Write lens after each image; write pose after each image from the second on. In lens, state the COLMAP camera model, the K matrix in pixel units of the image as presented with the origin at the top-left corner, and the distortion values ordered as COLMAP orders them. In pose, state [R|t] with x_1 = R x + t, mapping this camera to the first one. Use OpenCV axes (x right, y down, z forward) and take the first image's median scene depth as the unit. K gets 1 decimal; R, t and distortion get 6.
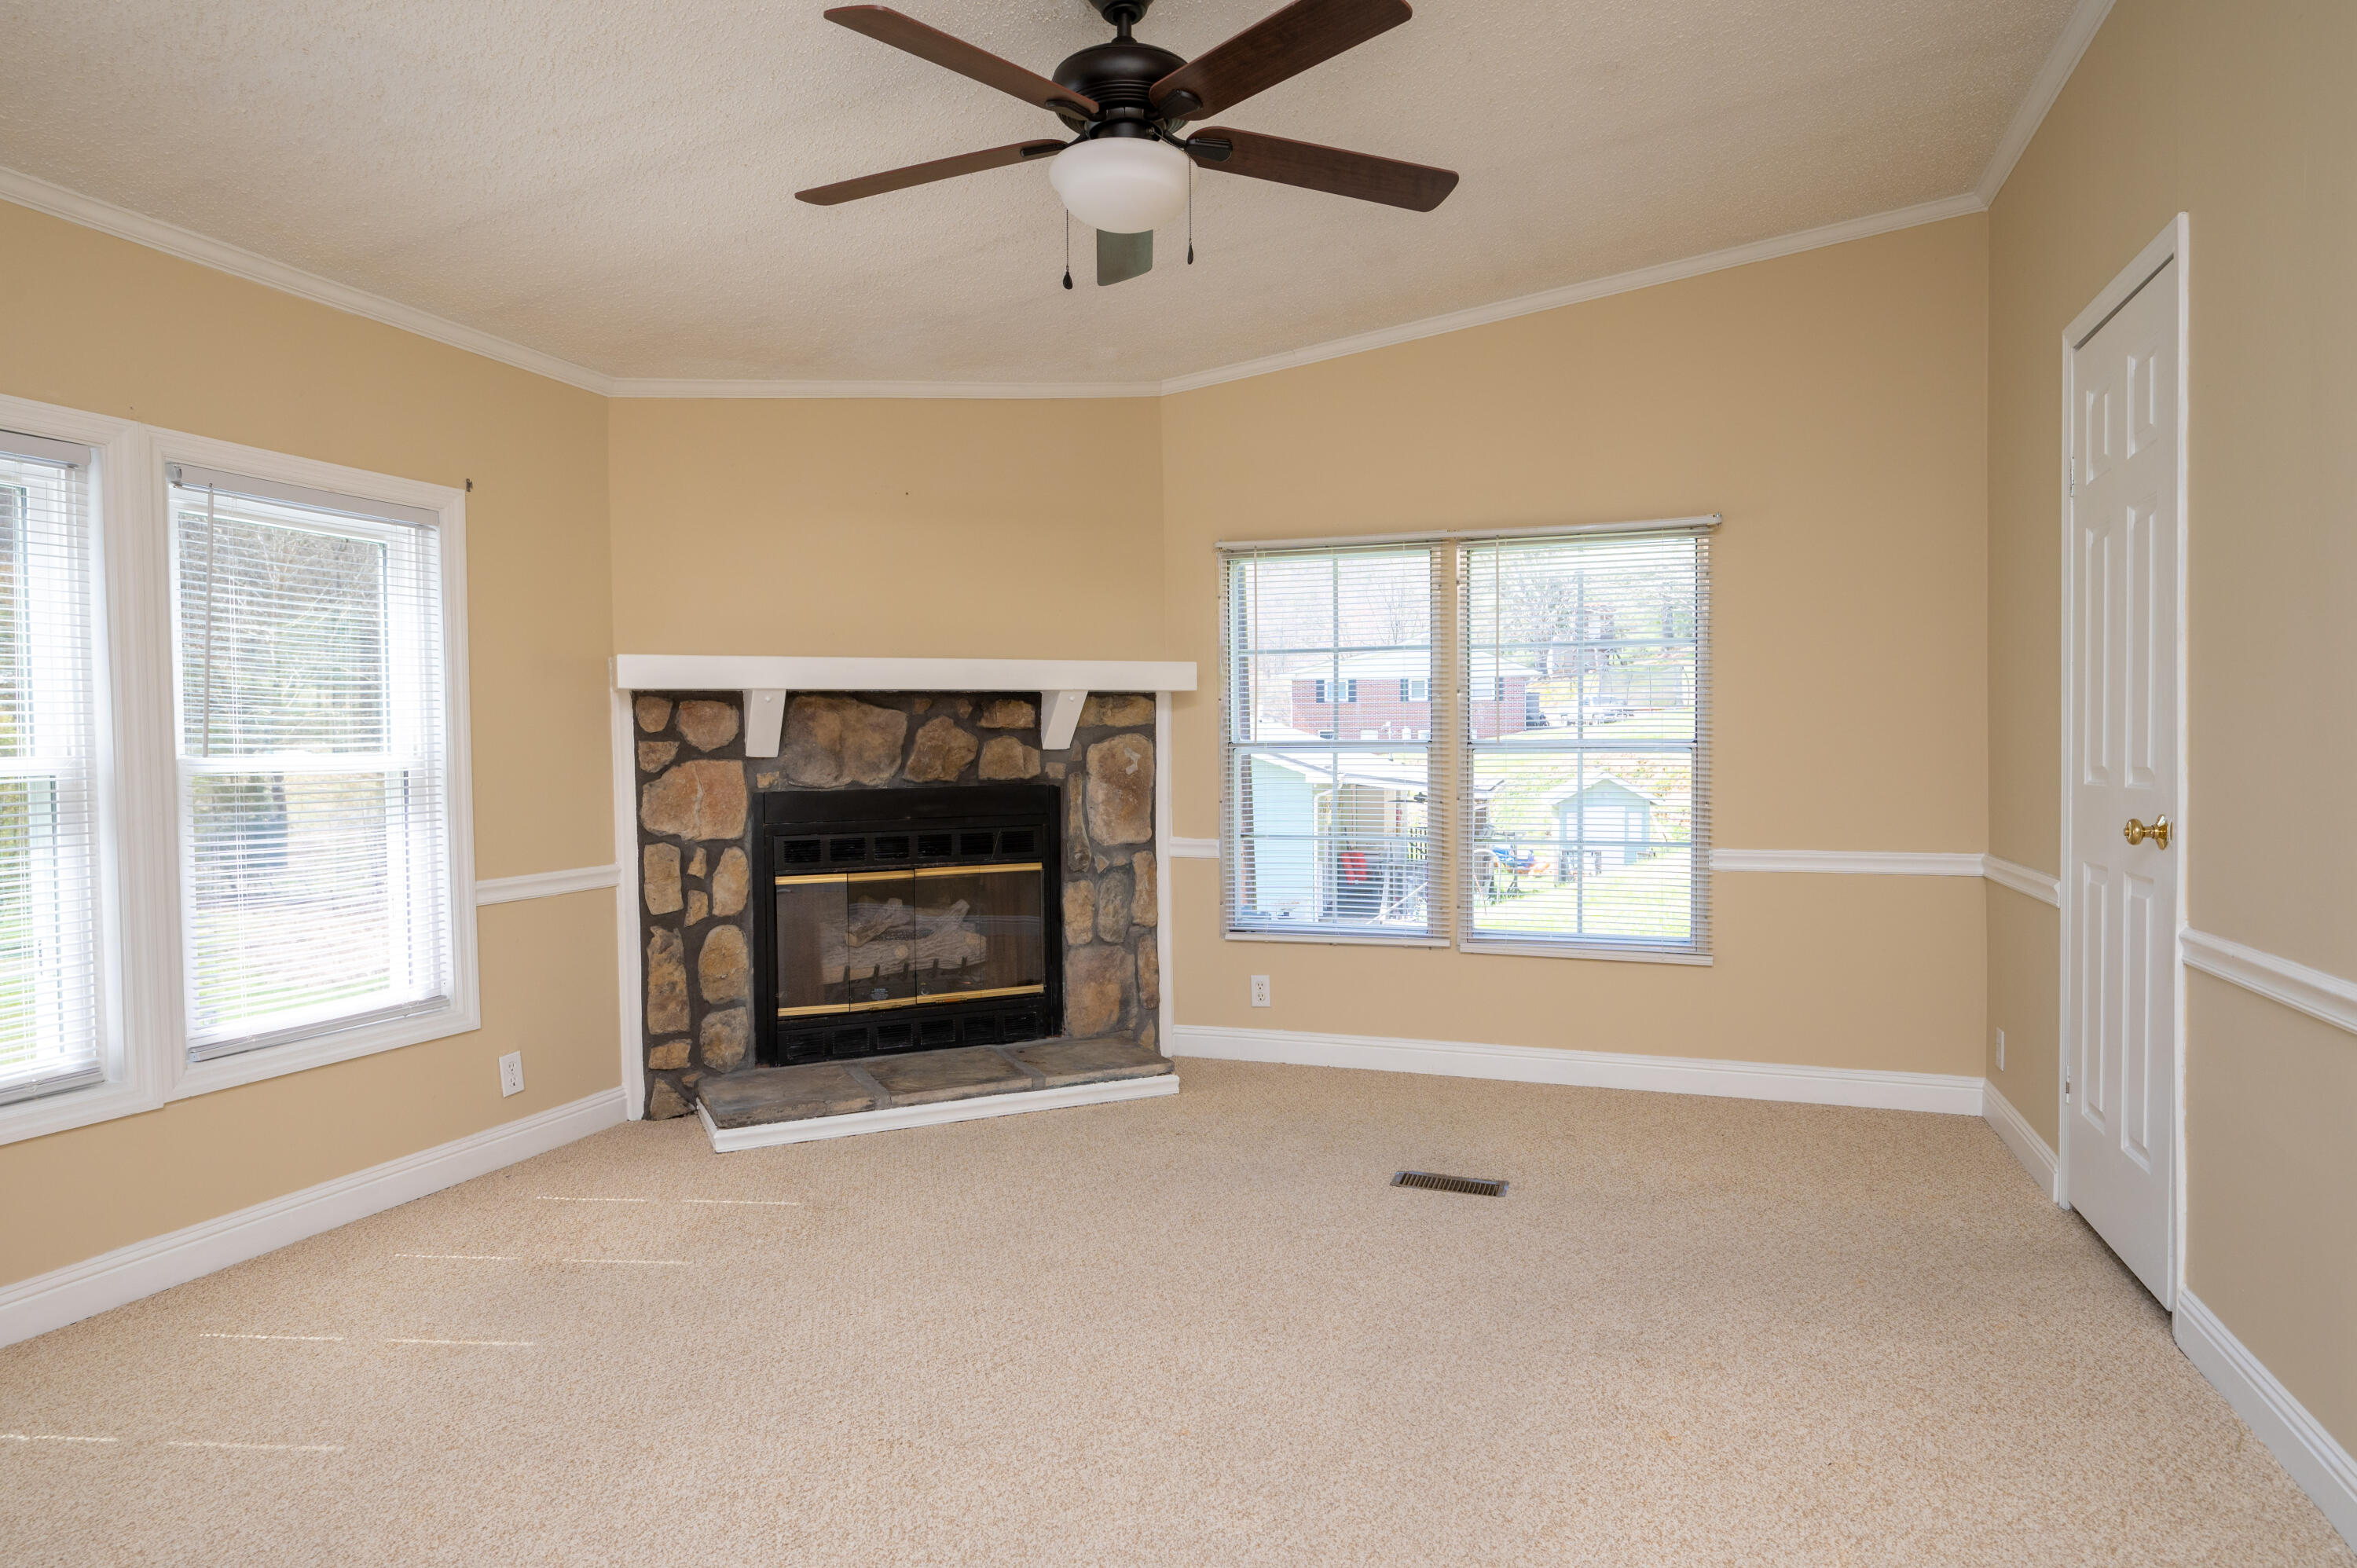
lens RADIAL K [[1361.7, 0, 1148.2], [0, 1361.7, 782.2], [0, 0, 1]] dist [-0.000836, 0.001076]
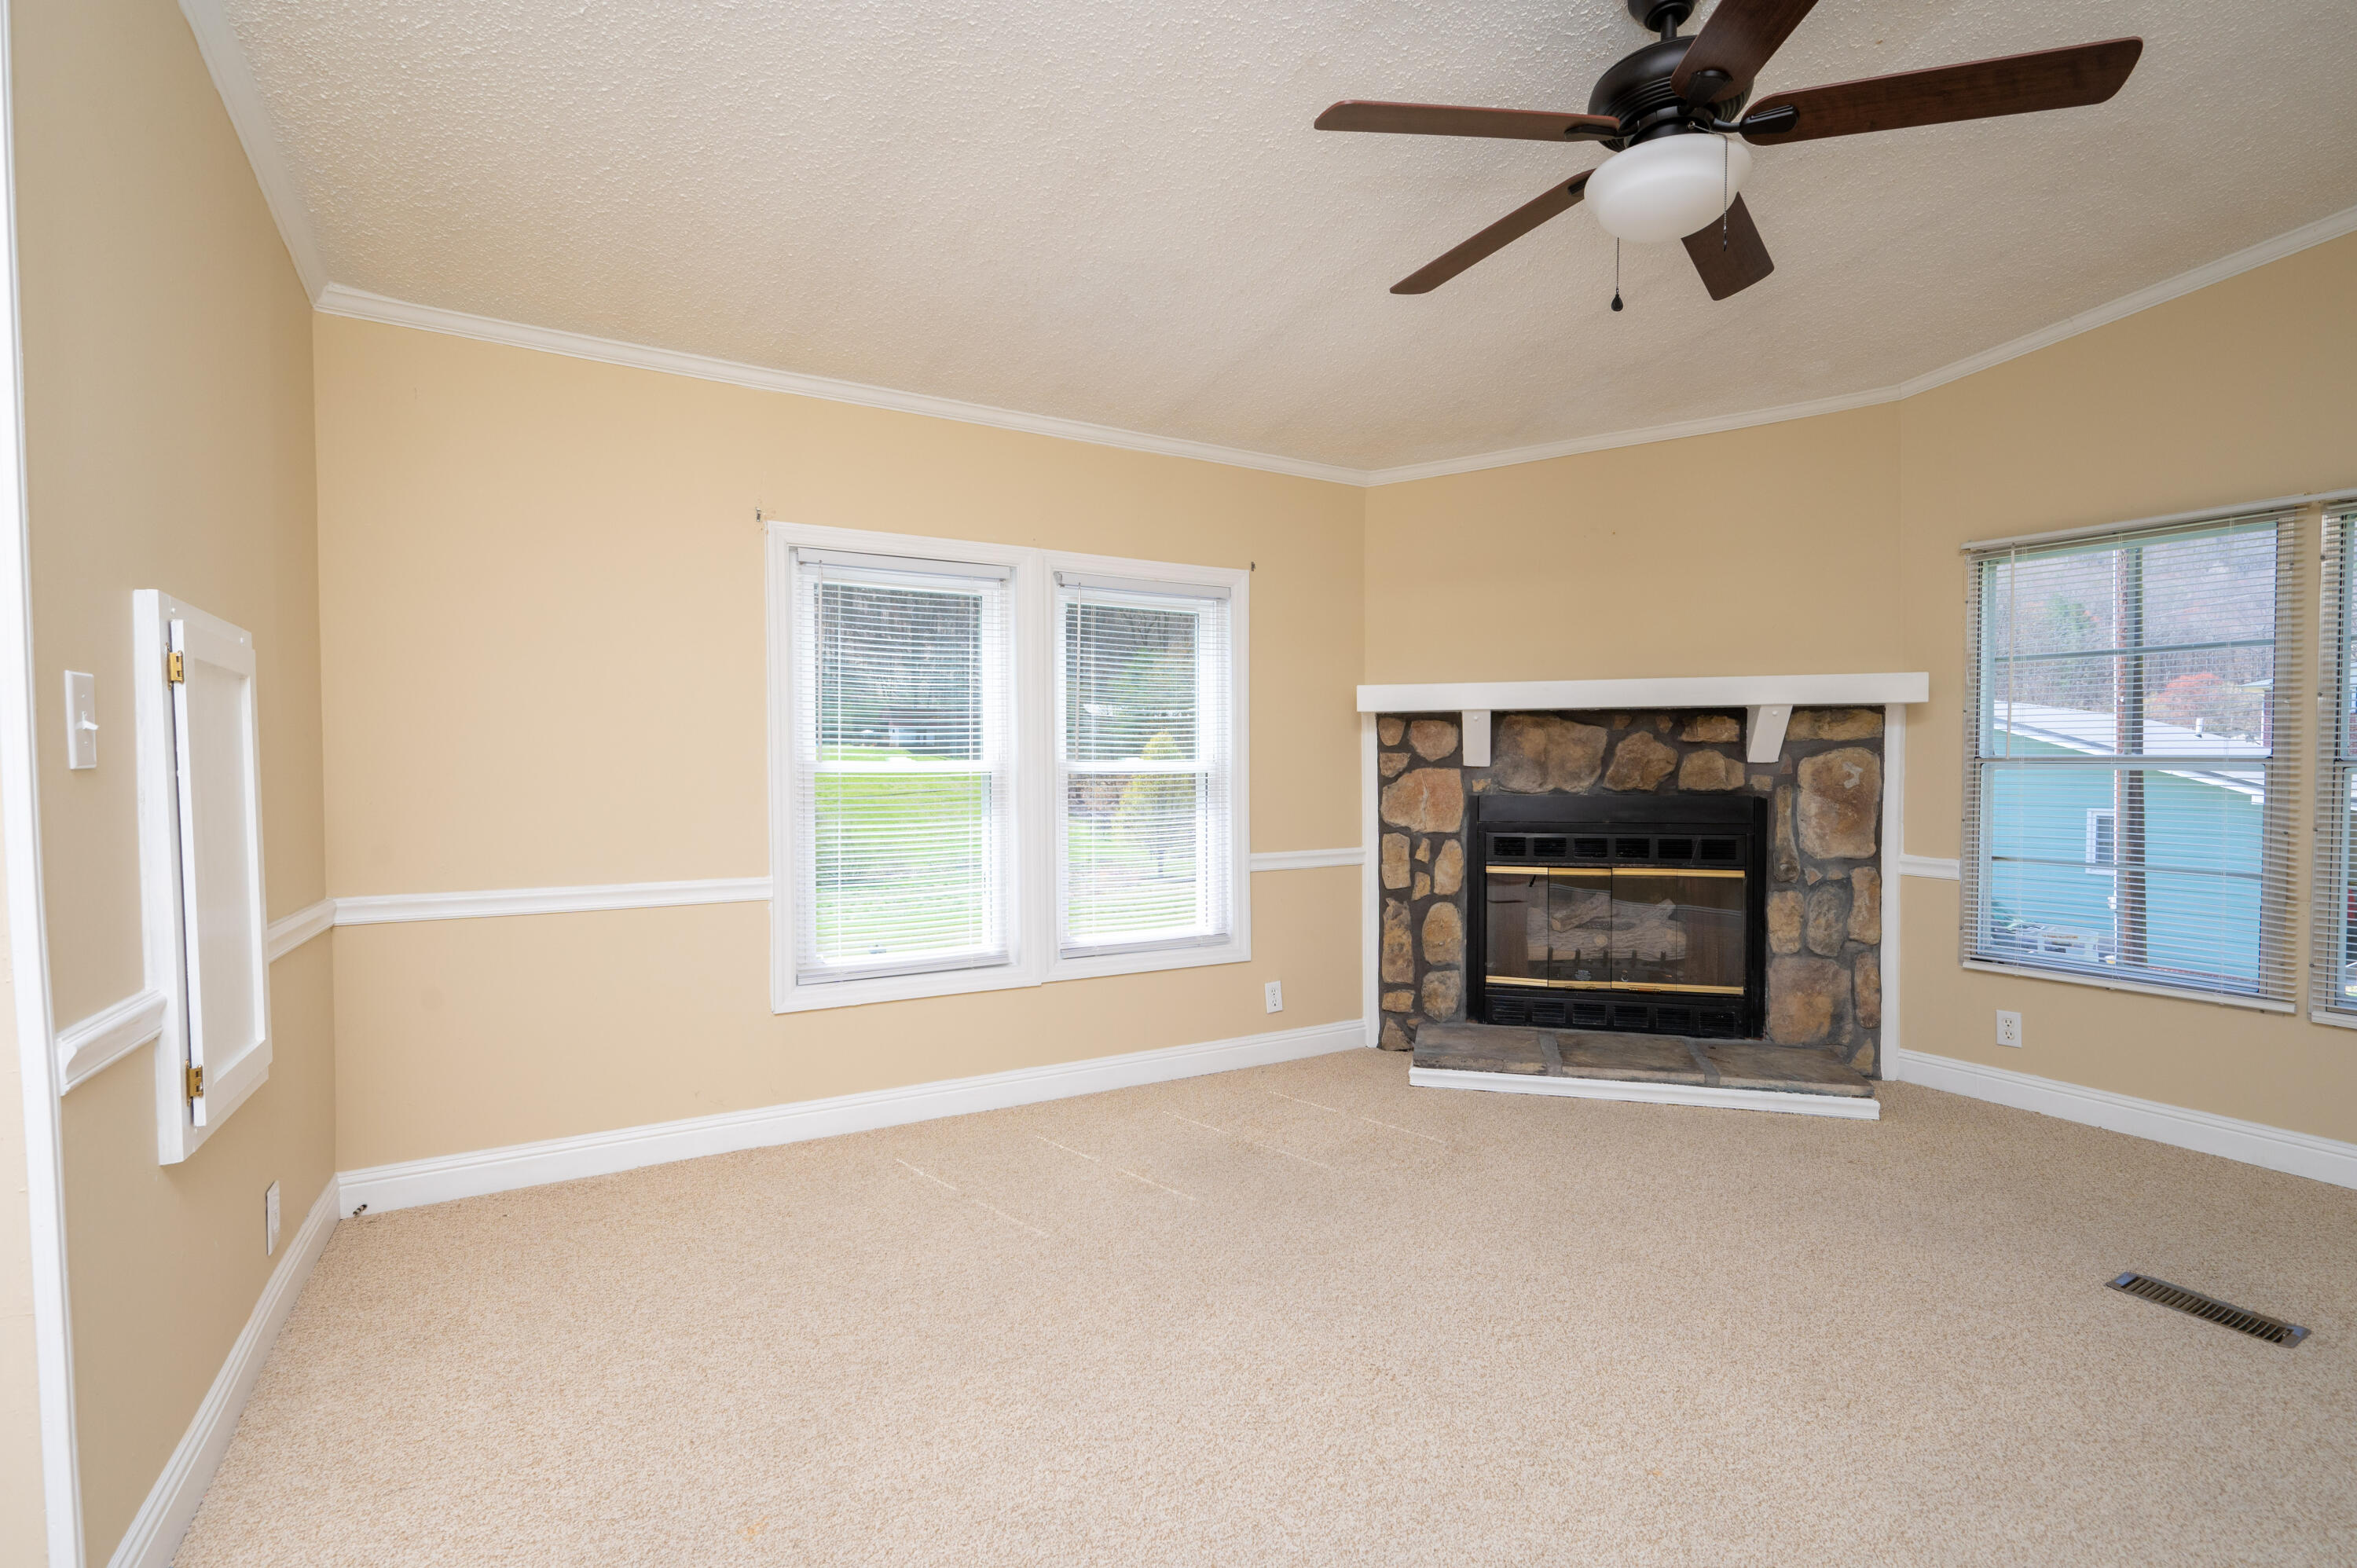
lens RADIAL K [[1072.0, 0, 1182.3], [0, 1072.0, 783.5], [0, 0, 1]] dist [0.003836, 0.001461]
pose [[0.776283, 0.022503, -0.629983, 0.116333], [-0.024443, 0.999686, 0.005589, -0.002171], [0.629911, 0.011060, 0.776588, 0.097224]]
